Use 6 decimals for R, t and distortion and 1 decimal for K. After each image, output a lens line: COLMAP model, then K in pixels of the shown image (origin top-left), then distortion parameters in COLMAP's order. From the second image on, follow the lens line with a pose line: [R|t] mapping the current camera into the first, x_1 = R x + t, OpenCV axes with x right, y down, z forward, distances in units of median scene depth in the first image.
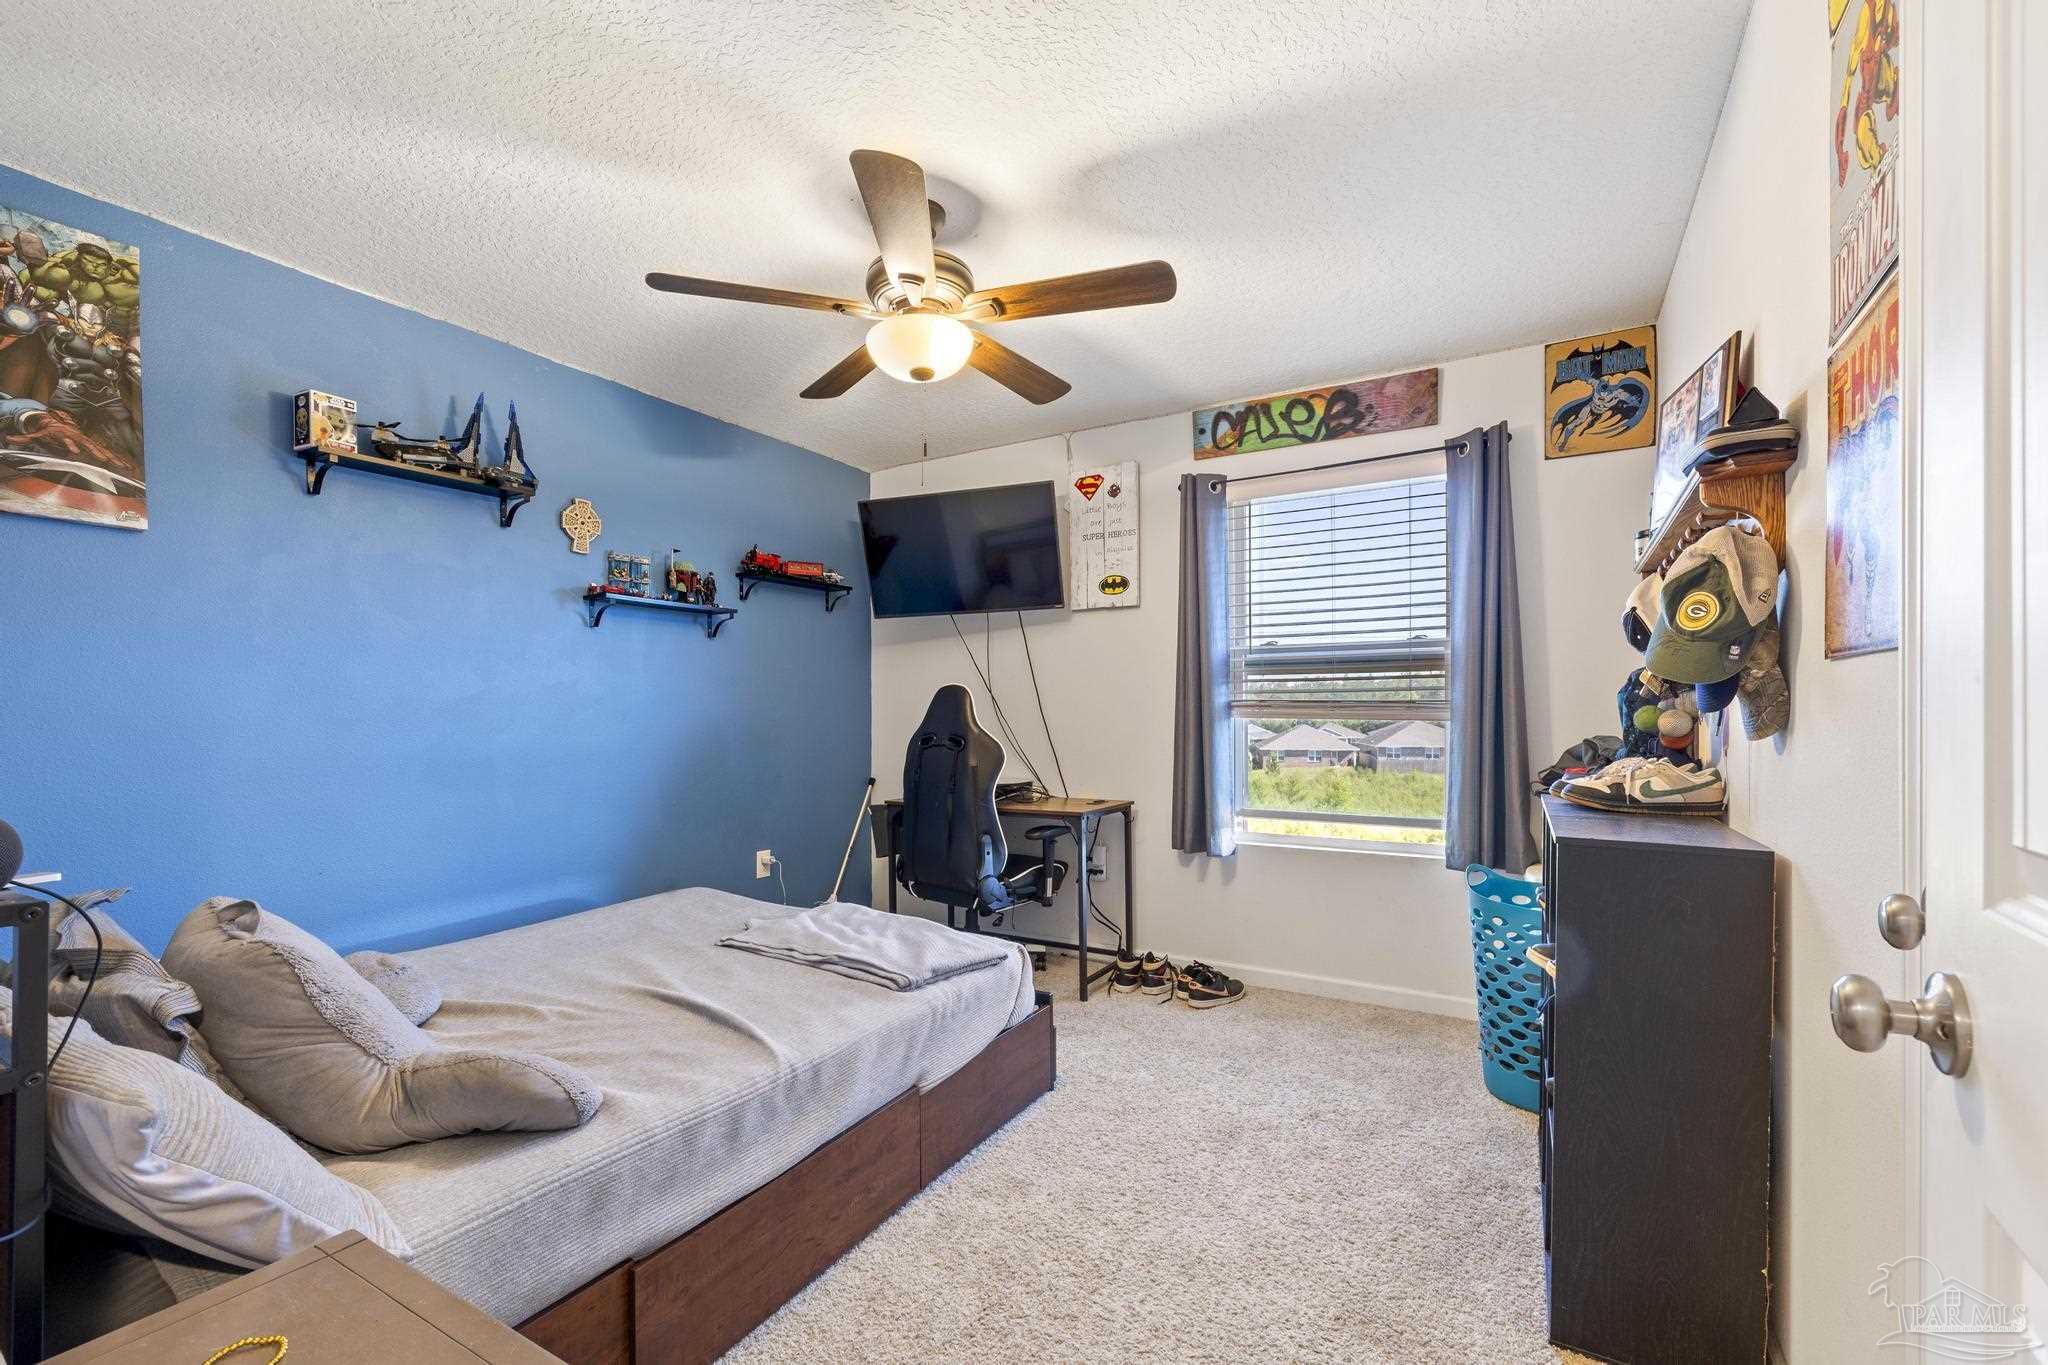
lens RADIAL K [[872.8, 0, 1025.6], [0, 872.8, 703.0], [0, 0, 1]] dist [0.005585, -0.001435]
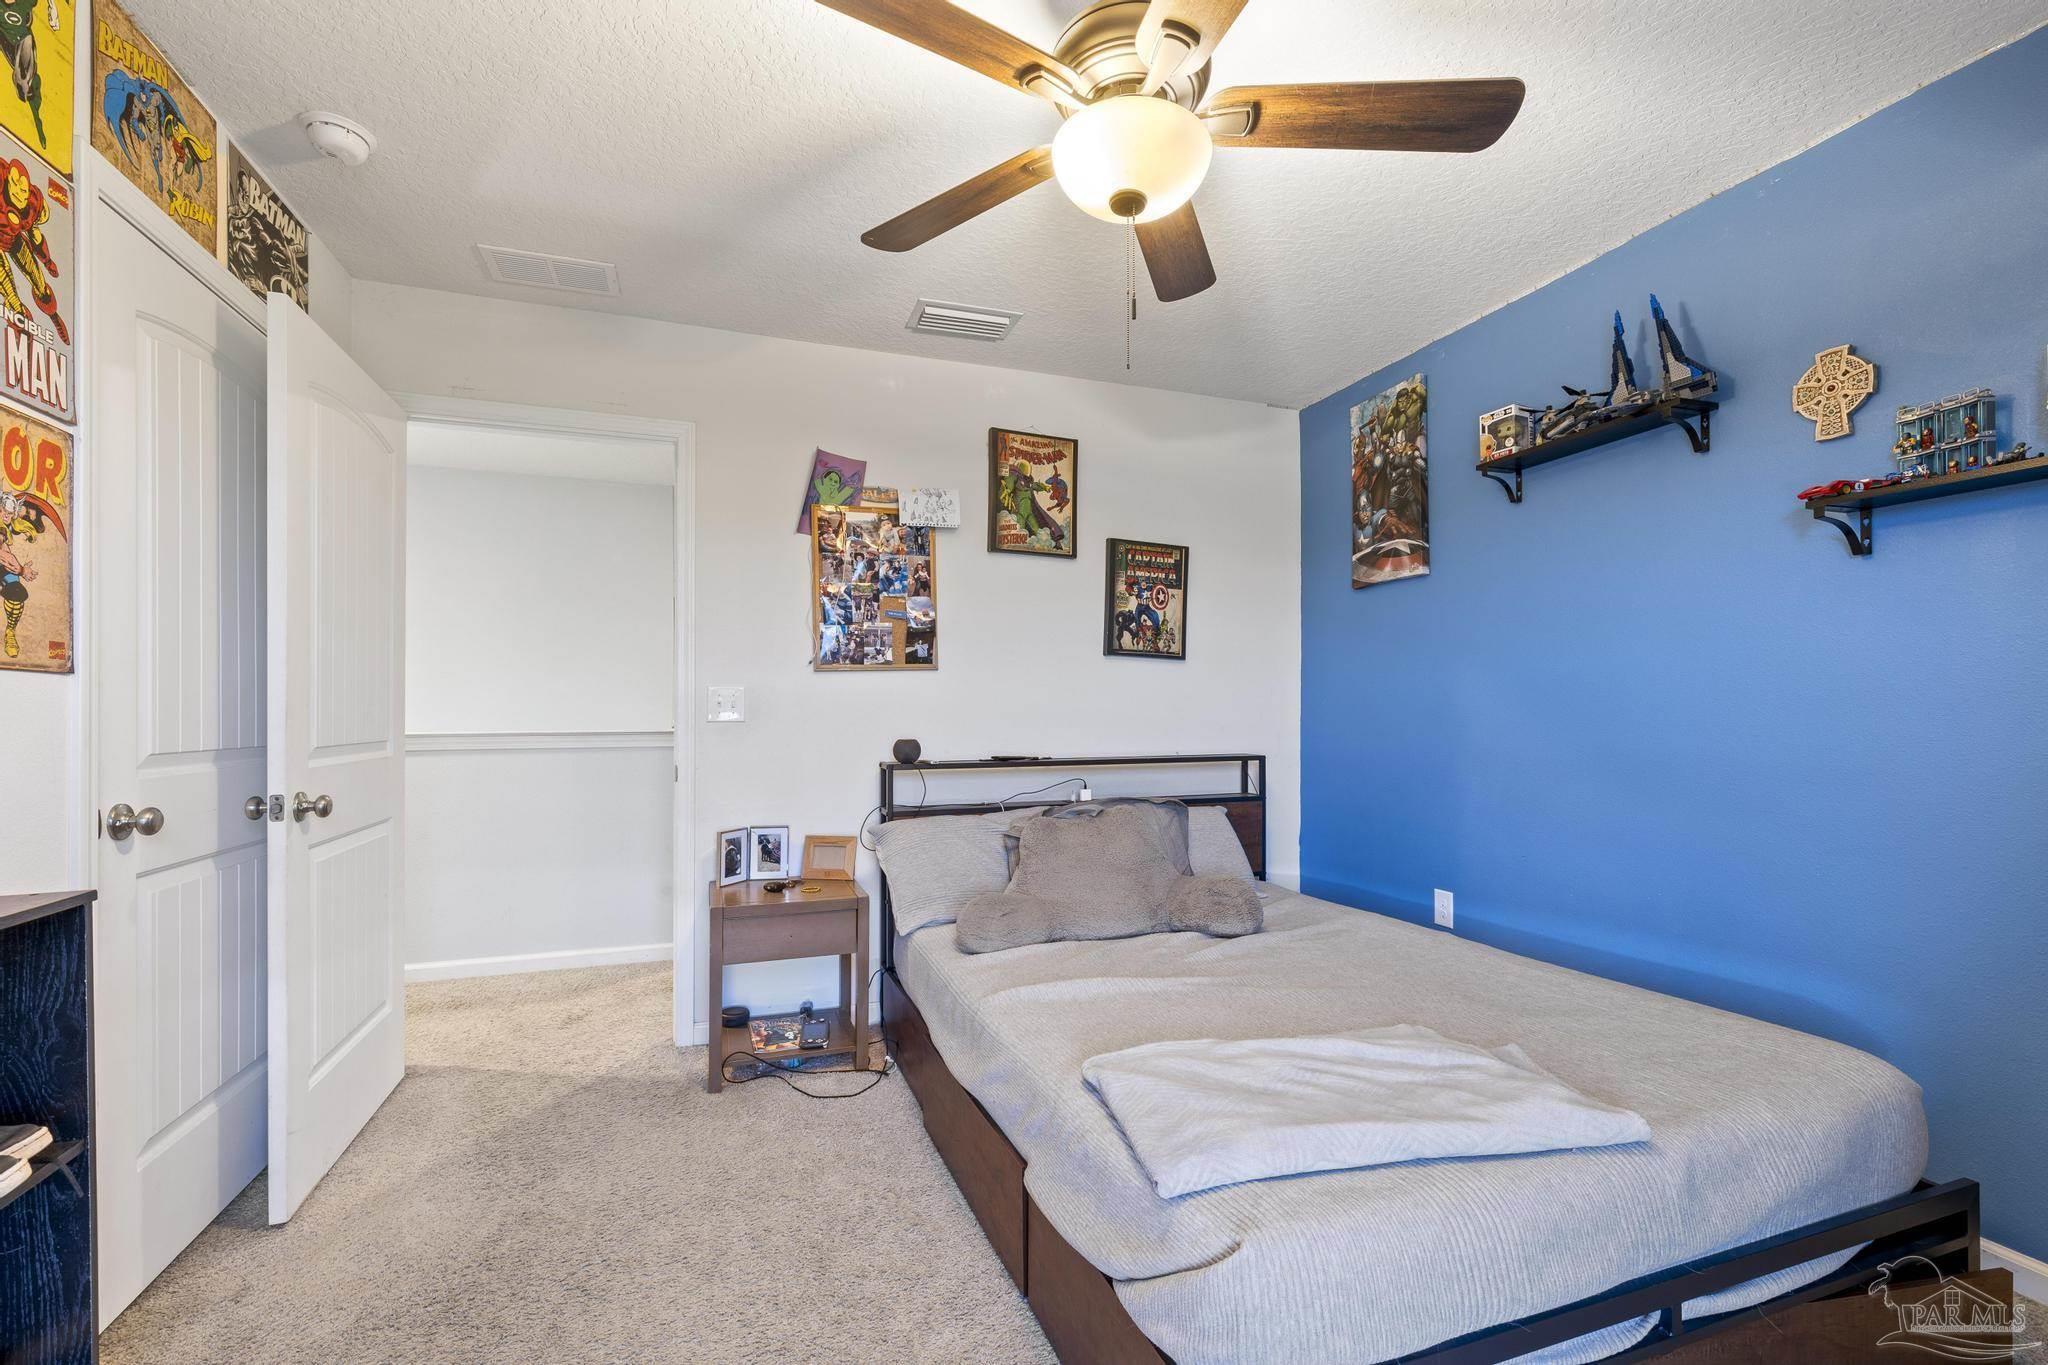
lens RADIAL K [[872.8, 0, 1024.5], [0, 872.8, 699.1], [0, 0, 1]] dist [0.005585, -0.001435]
pose [[-0.636306, -0.003063, -0.771431, 0.476389], [0.018614, 0.999640, -0.019323, 0.015632], [0.771212, -0.026655, -0.636020, 1.439002]]
